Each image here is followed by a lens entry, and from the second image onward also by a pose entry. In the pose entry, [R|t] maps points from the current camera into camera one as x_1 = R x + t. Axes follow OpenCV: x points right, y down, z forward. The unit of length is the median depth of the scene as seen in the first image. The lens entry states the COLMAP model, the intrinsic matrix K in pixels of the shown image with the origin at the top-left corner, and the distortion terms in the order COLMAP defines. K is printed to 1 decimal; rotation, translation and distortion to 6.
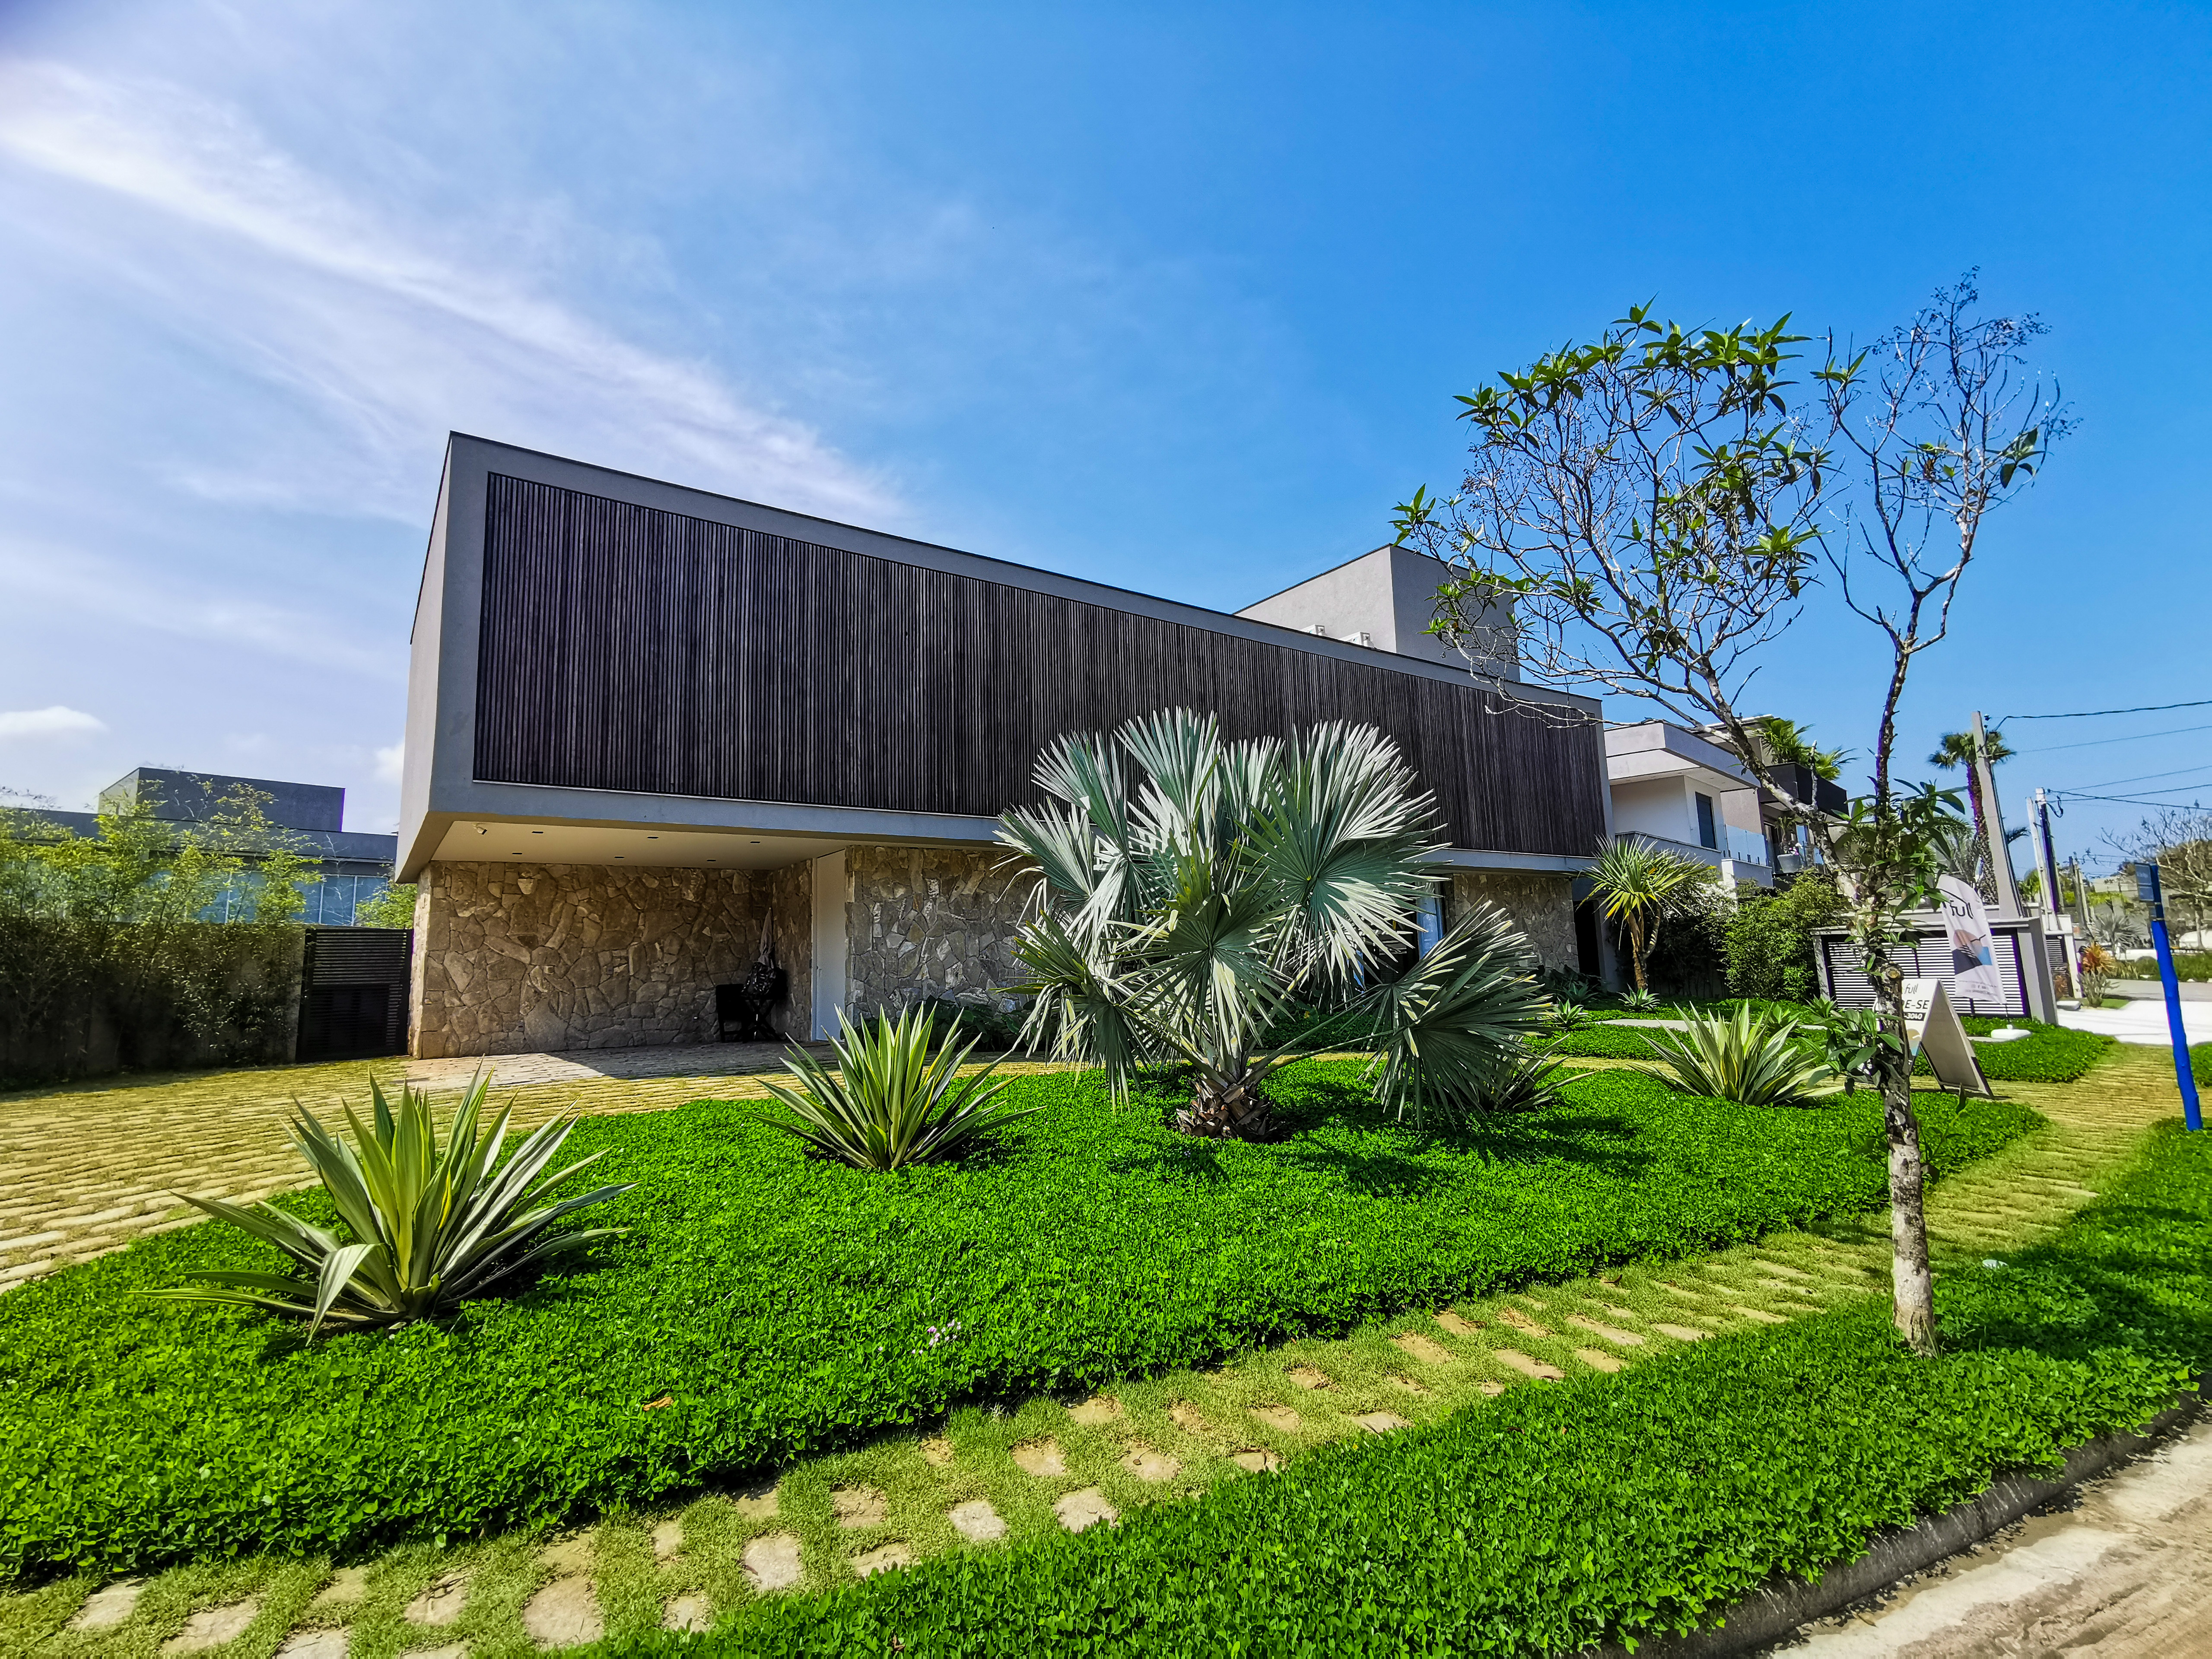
lens RADIAL K [[1014.8, 0, 1093.5], [0, 1014.8, 841.9], [0, 0, 1]] dist [0.019922, -0.008934]
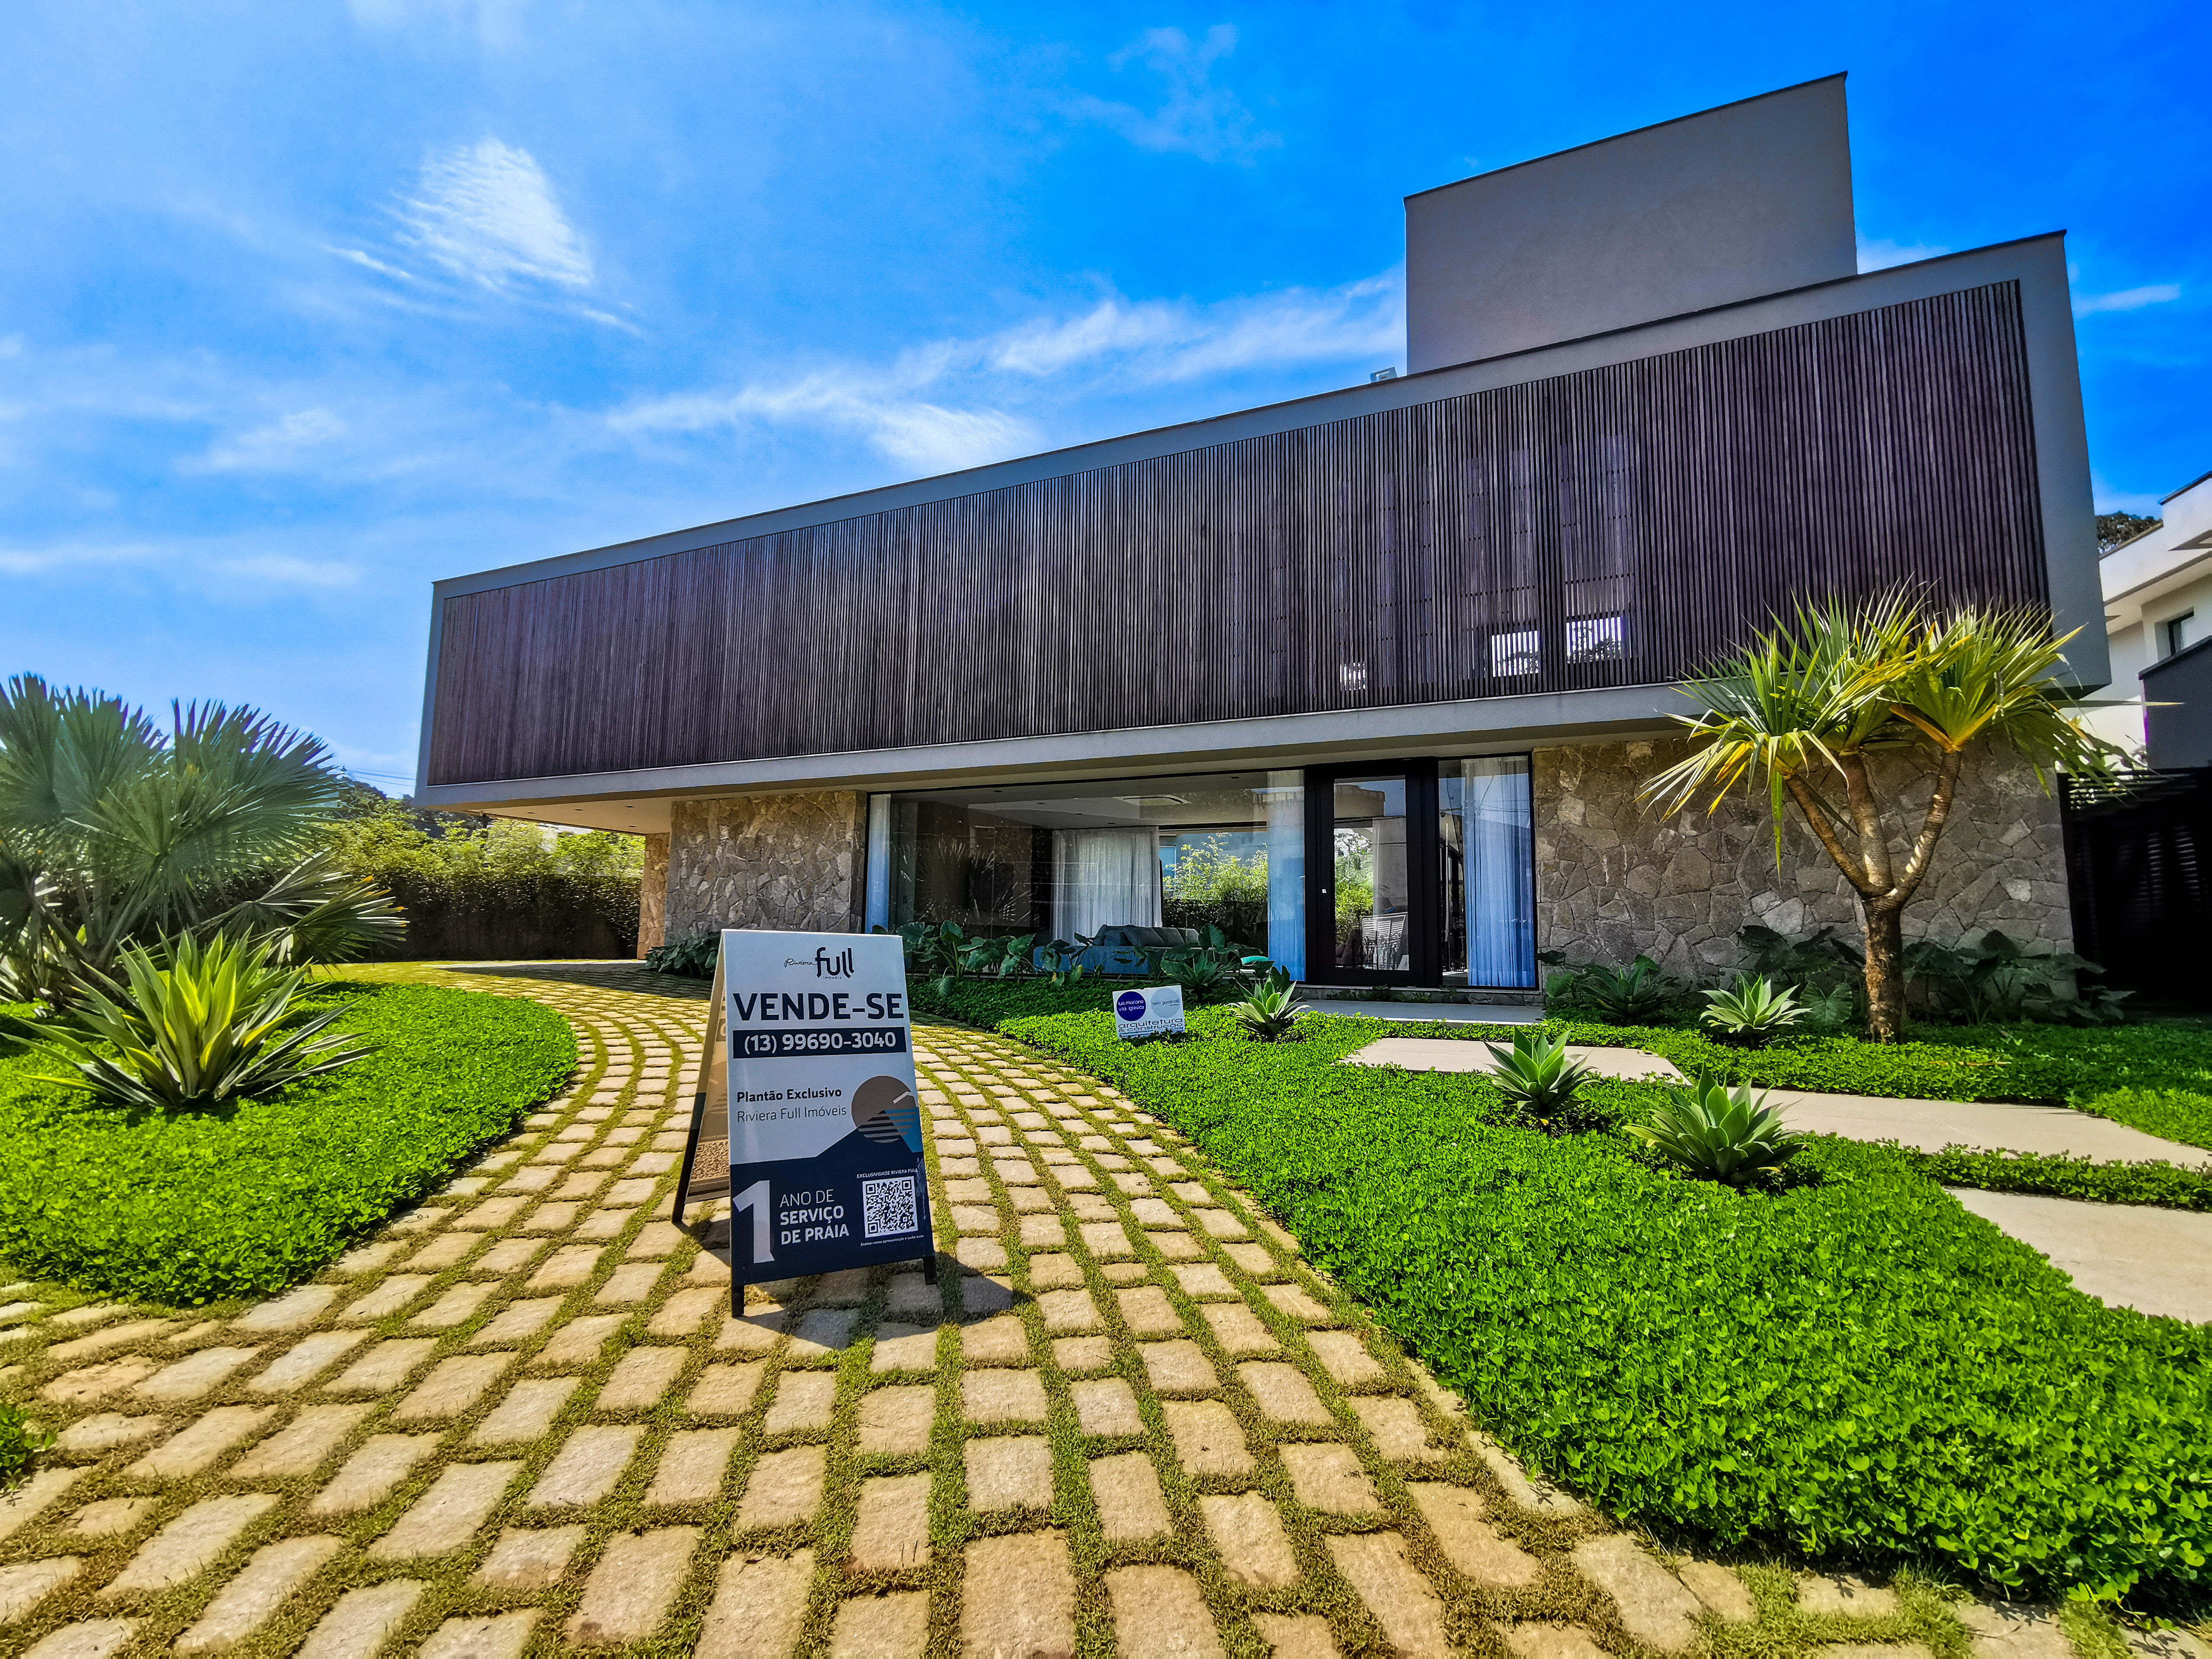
lens RADIAL K [[1014.8, 0, 1124.0], [0, 1014.8, 852.5], [0, 0, 1]] dist [0.019922, -0.008934]
pose [[0.499794, -0.039600, -0.865238, 1.032354], [0.080320, 0.996769, 0.000776, 0.100754], [0.862412, -0.069884, 0.501360, 0.816343]]
